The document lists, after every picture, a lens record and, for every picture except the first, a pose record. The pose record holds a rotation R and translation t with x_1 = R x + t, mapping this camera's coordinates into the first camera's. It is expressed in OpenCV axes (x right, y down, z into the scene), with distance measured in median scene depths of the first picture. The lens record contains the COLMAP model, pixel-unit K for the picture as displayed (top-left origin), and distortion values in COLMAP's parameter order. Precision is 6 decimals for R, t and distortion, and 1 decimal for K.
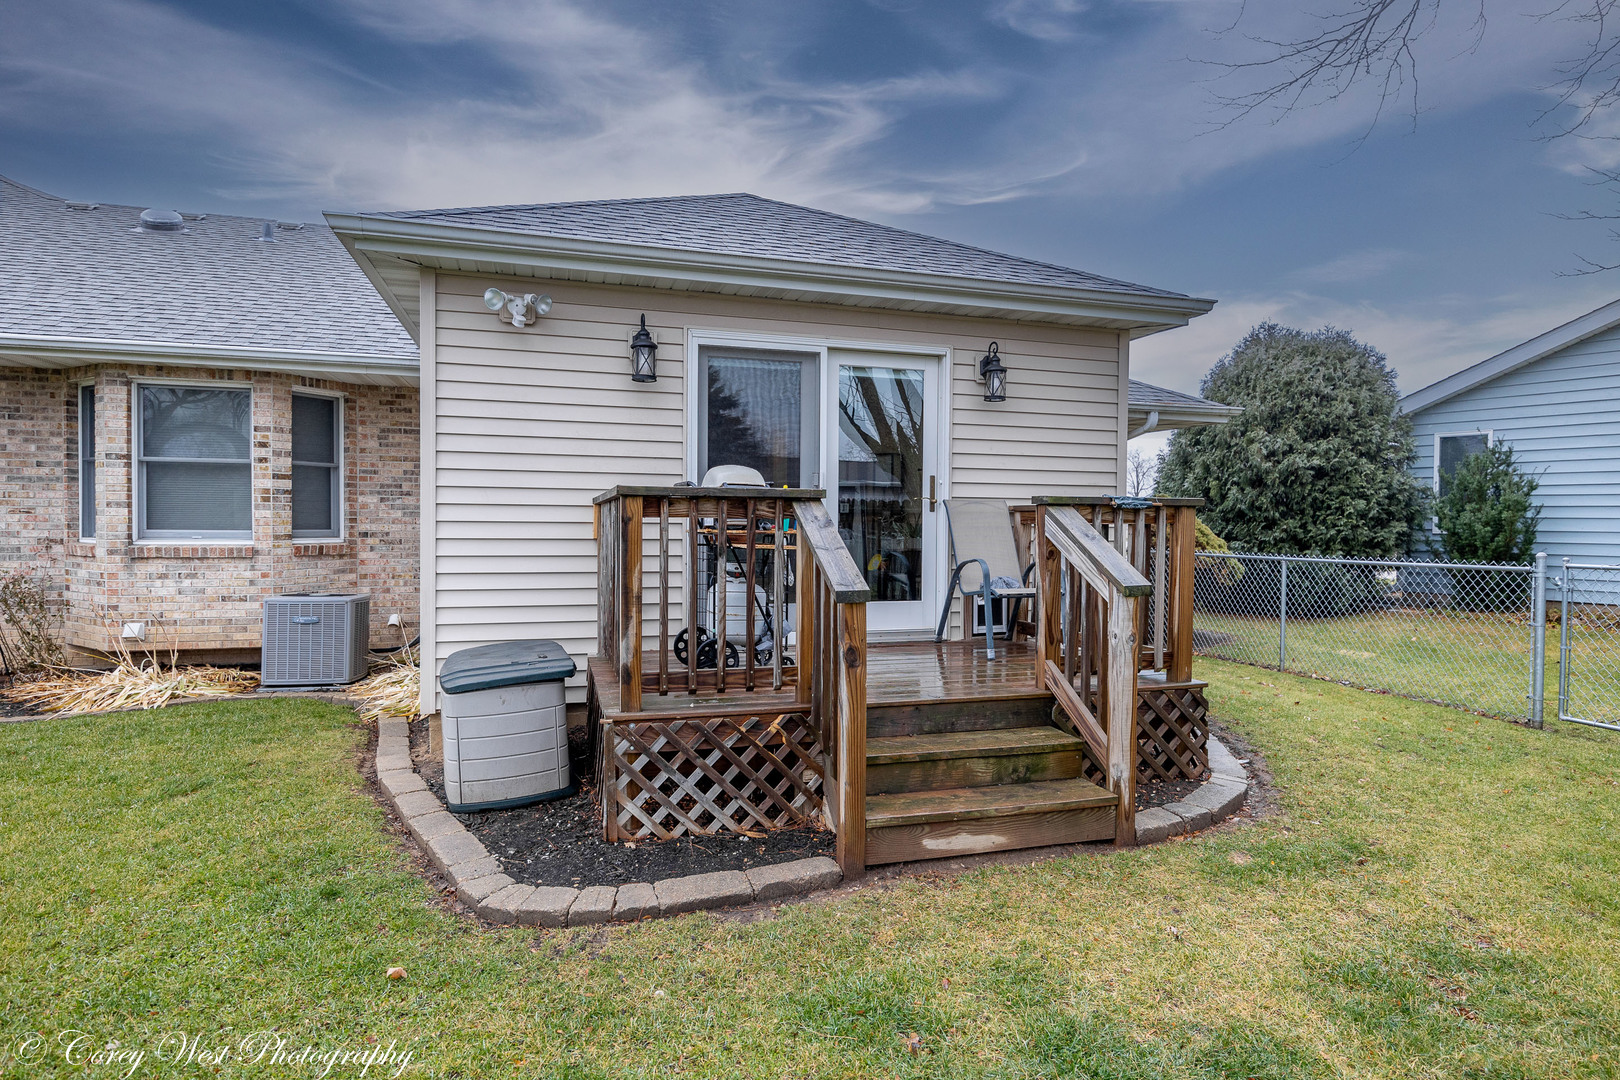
lens RADIAL K [[886.4, 0, 810.0], [0, 886.4, 540.0], [0, 0, 1]] dist [0.030406, 0.000621]
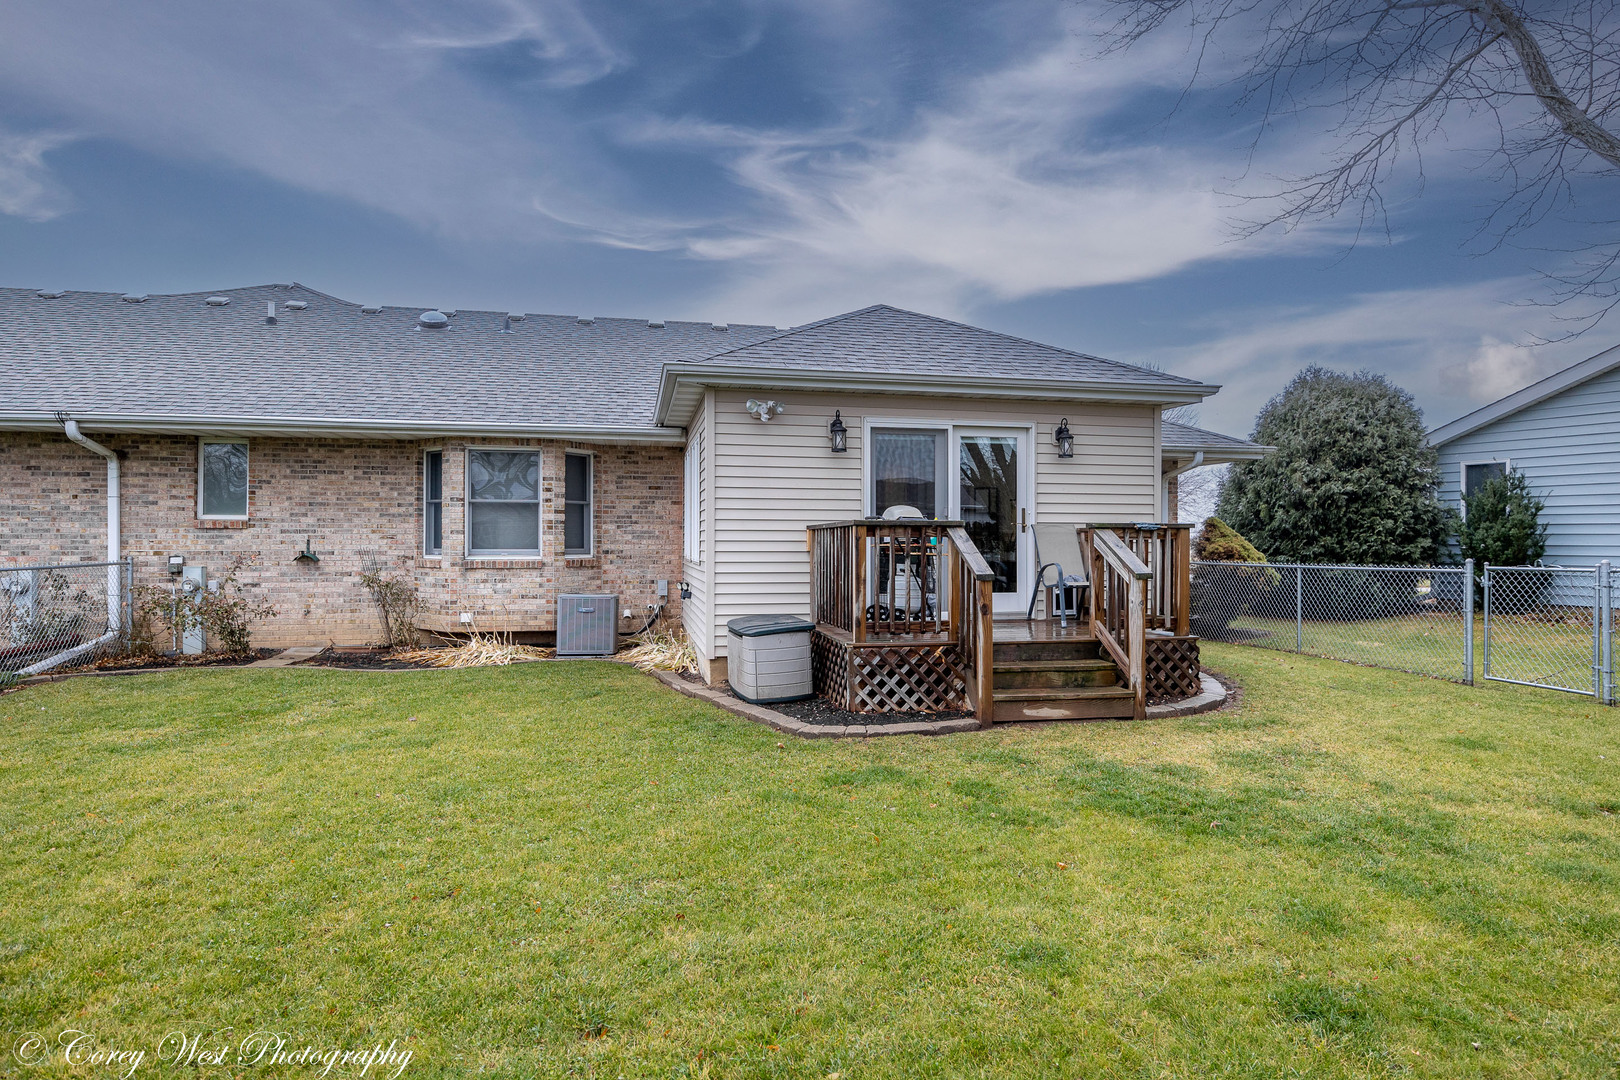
lens RADIAL K [[886.4, 0, 810.0], [0, 886.4, 540.0], [0, 0, 1]] dist [0.030406, 0.000621]
pose [[0.995893, -0.006892, -0.090272, -0.083376], [0.004705, 0.999691, -0.024417, 0.015039], [0.090413, 0.023892, 0.995618, -0.507670]]
